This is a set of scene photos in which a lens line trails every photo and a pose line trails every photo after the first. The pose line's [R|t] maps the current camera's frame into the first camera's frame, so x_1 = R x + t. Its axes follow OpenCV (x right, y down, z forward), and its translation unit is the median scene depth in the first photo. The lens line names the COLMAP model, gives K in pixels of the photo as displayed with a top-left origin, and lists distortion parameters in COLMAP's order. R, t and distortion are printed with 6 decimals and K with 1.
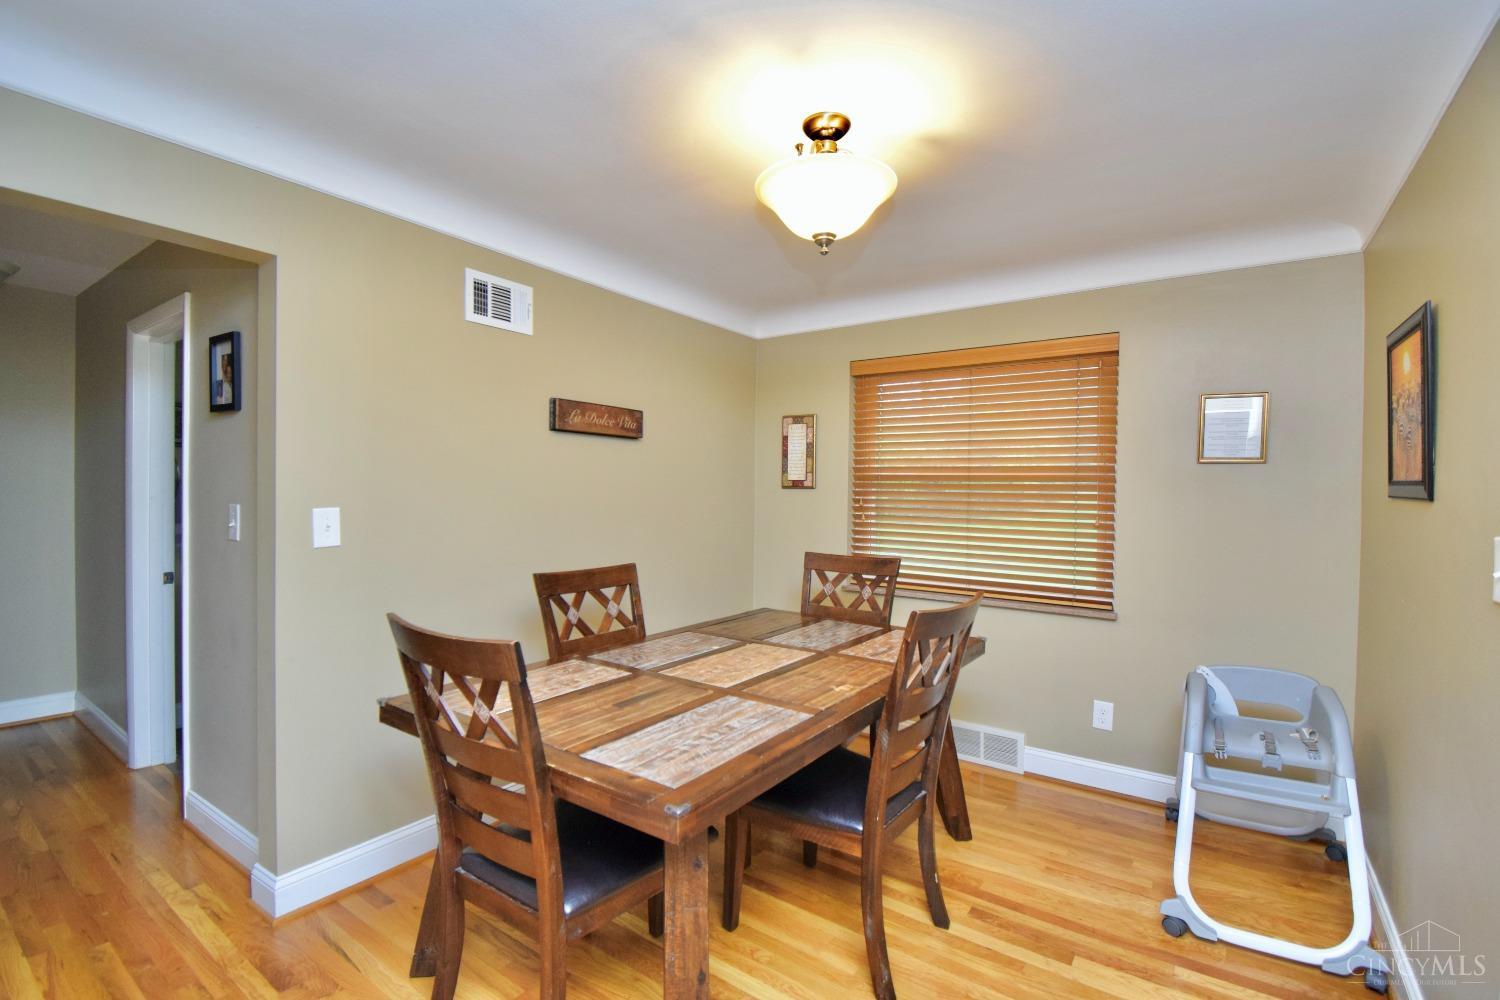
lens RADIAL K [[669.5, 0, 754.7], [0, 669.5, 497.2], [0, 0, 1]] dist [0.008772, -0.000242]
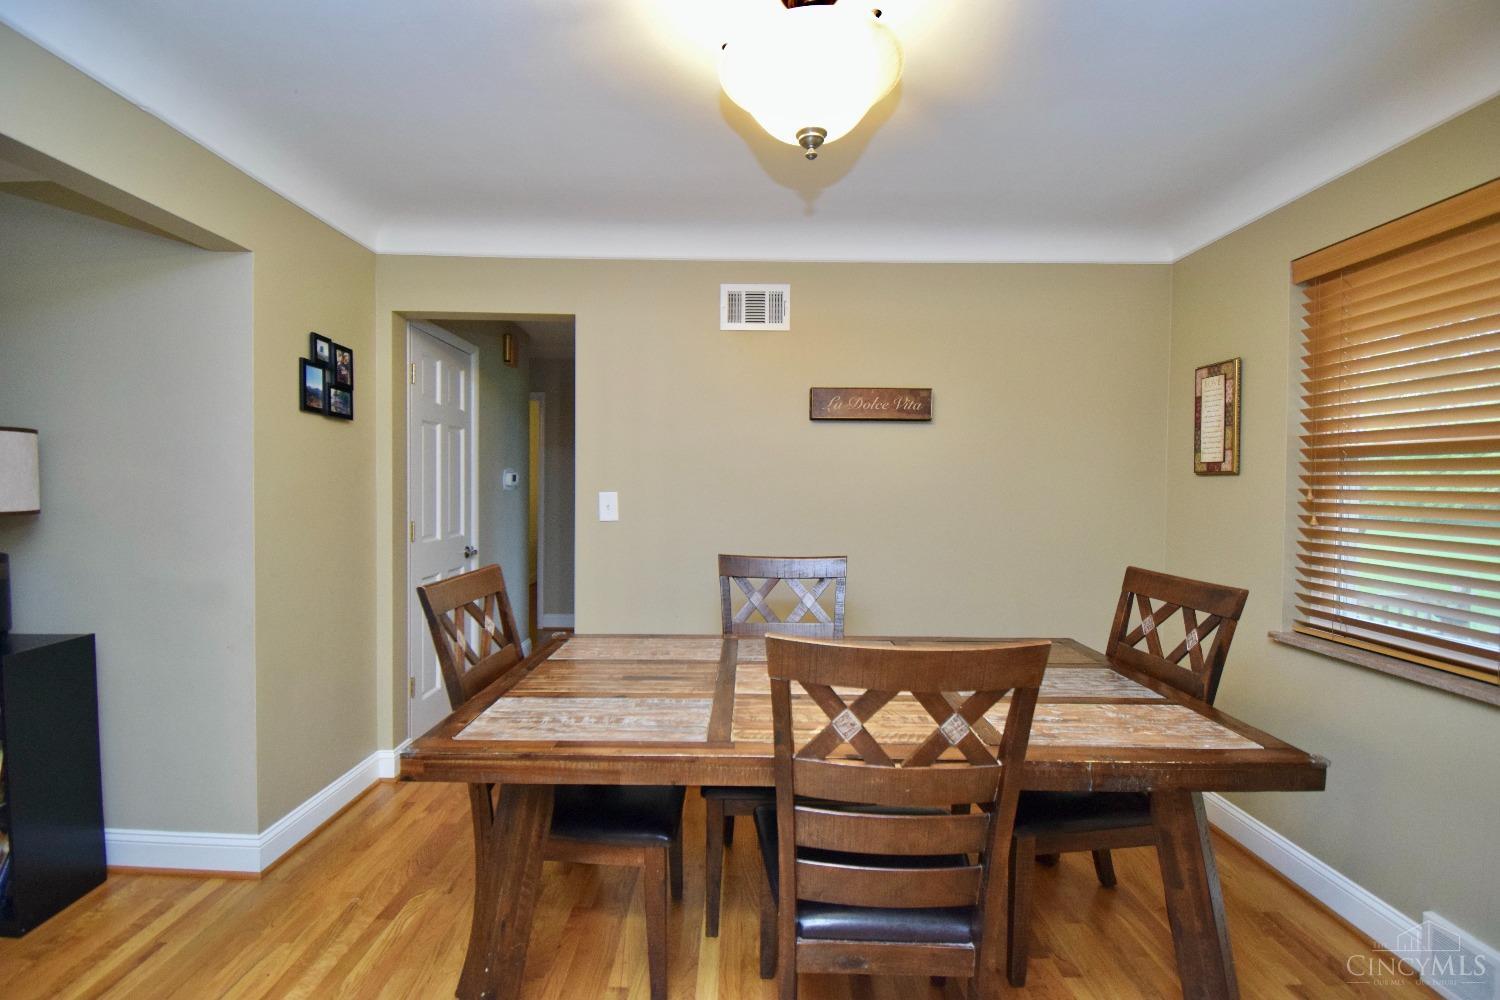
lens RADIAL K [[669.5, 0, 753.7], [0, 669.5, 492.6], [0, 0, 1]] dist [0.008772, -0.000242]
pose [[0.576235, -0.002993, -0.817279, 0.423565], [-0.009393, 0.999903, -0.010285, 0.018691], [0.817230, 0.013603, 0.576151, 0.314388]]
